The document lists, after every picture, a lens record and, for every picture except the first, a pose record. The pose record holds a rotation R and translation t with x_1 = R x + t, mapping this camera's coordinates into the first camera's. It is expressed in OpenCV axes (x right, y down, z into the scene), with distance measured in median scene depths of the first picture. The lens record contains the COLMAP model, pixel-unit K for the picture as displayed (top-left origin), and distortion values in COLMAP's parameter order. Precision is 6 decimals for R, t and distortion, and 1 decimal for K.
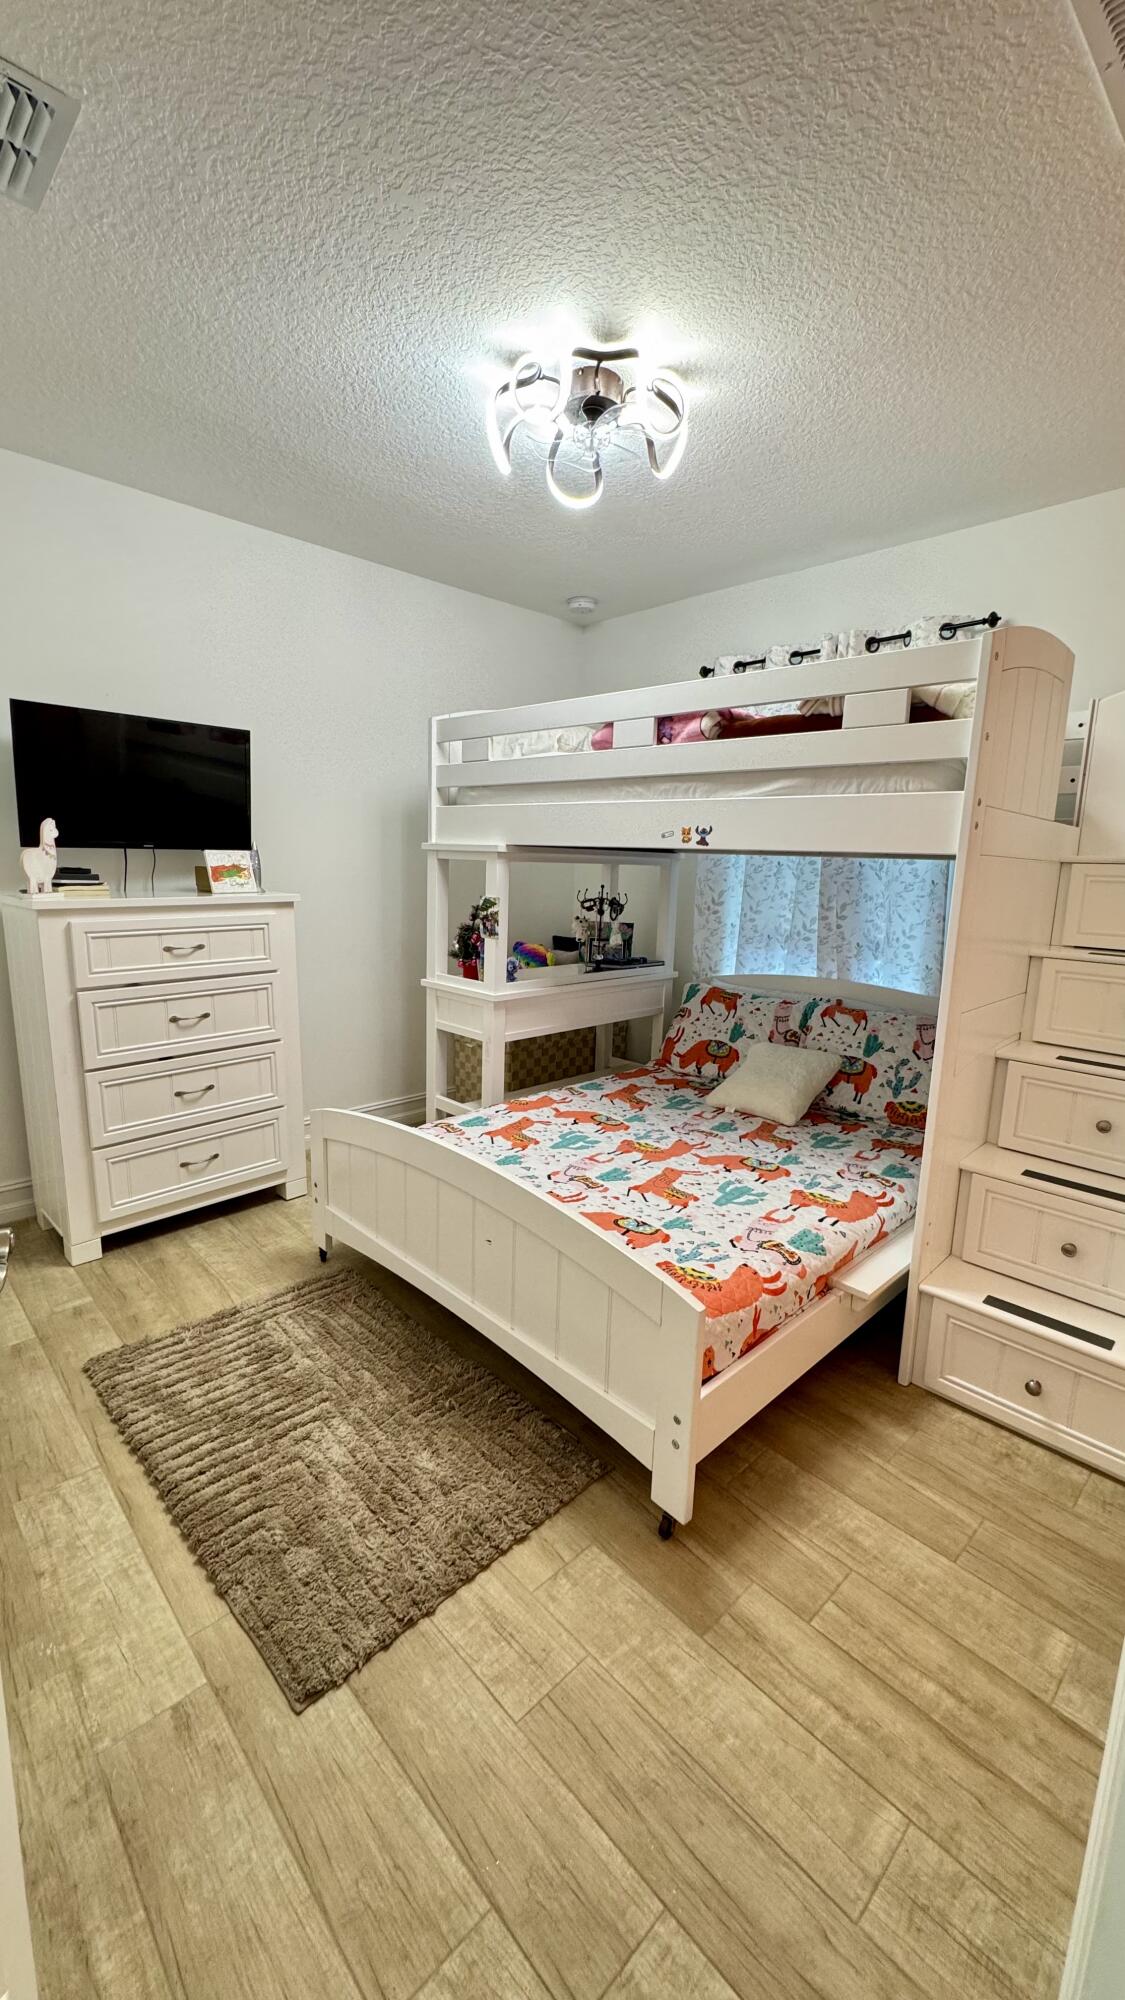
lens RADIAL K [[794.7, 0, 562.0], [0, 794.7, 998.4], [0, 0, 1]] dist [-0.004066, 0.000762]
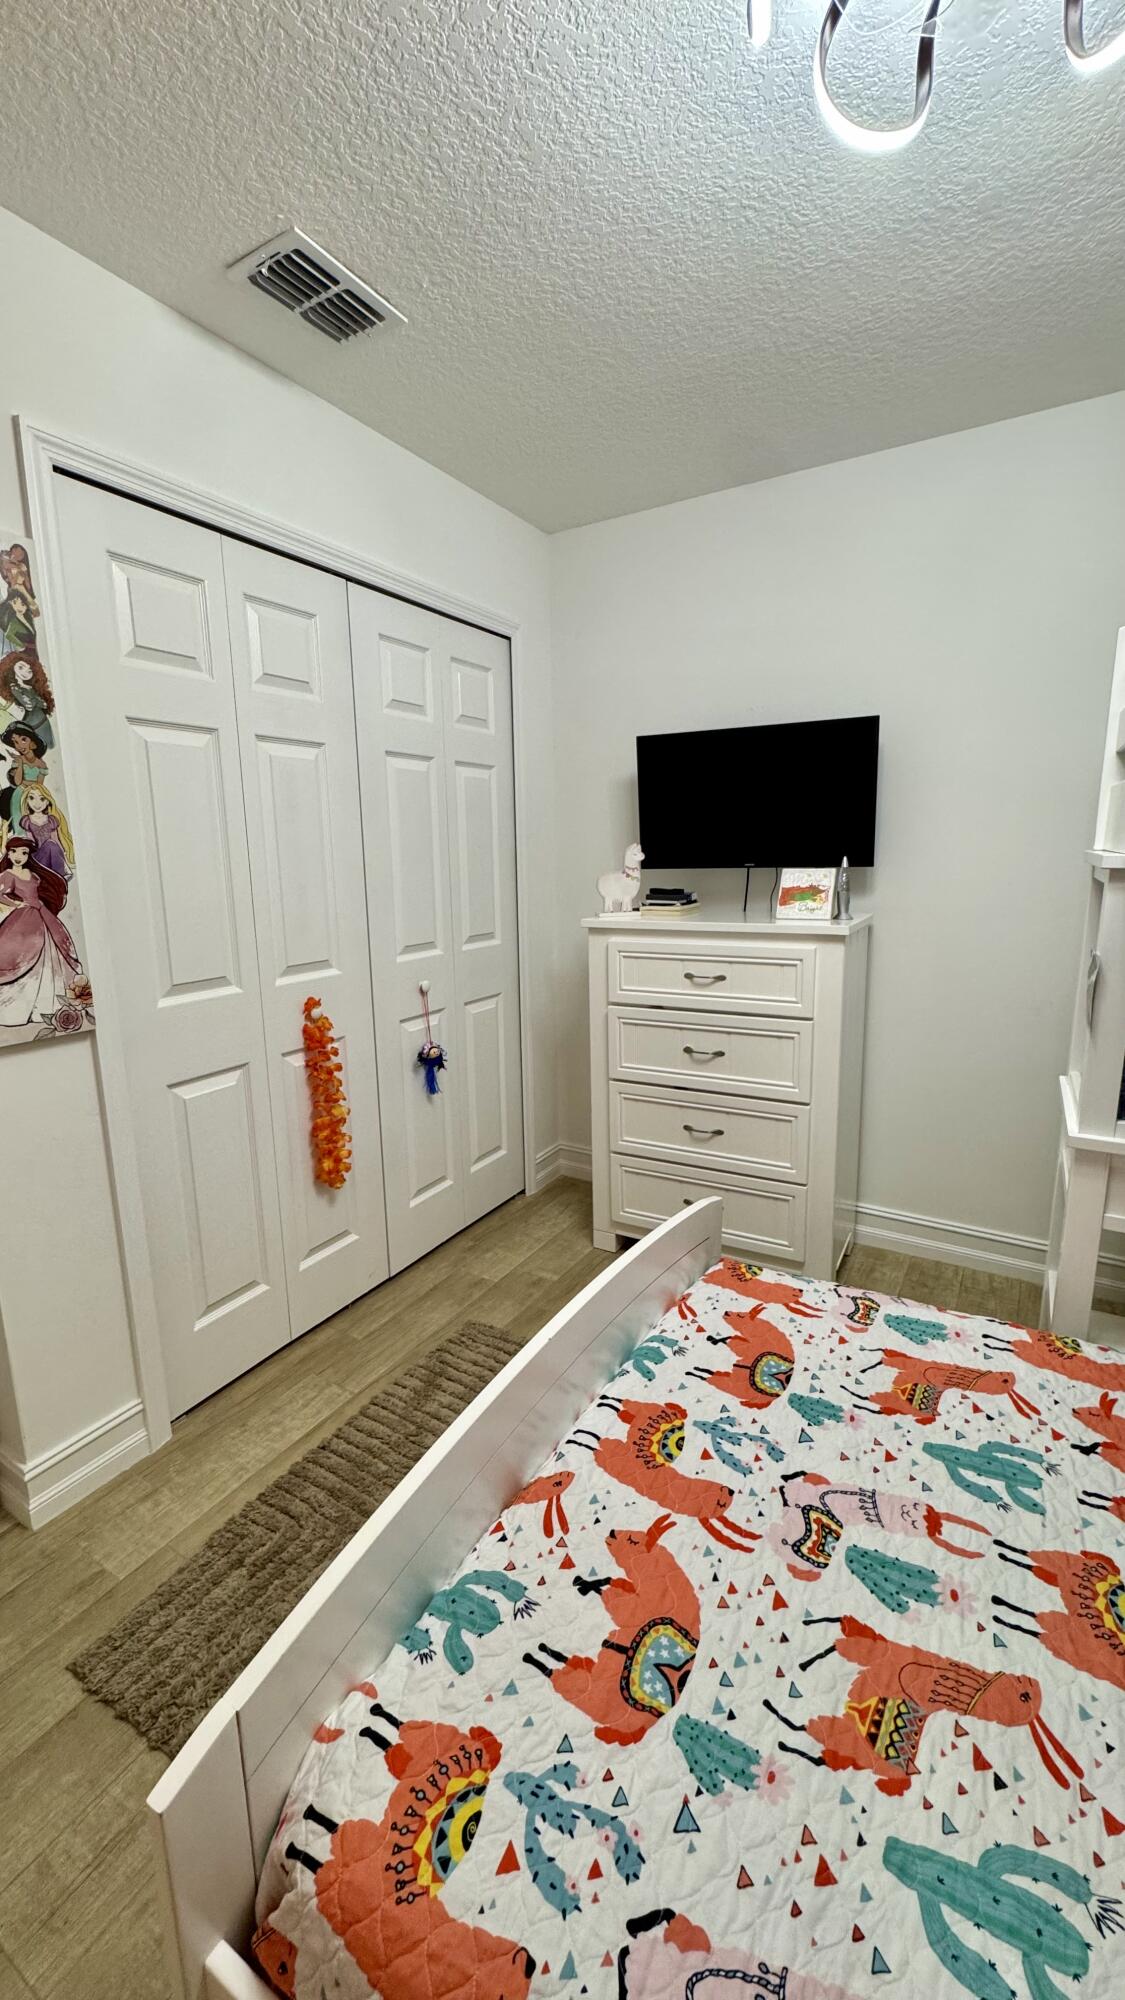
lens RADIAL K [[794.7, 0, 563.6], [0, 794.7, 997.2], [0, 0, 1]] dist [-0.004066, 0.000762]
pose [[0.266051, 0.148217, -0.952496, 0.369354], [-0.146657, 0.982830, 0.111973, -0.121450], [0.952737, 0.109899, 0.283220, 0.592208]]
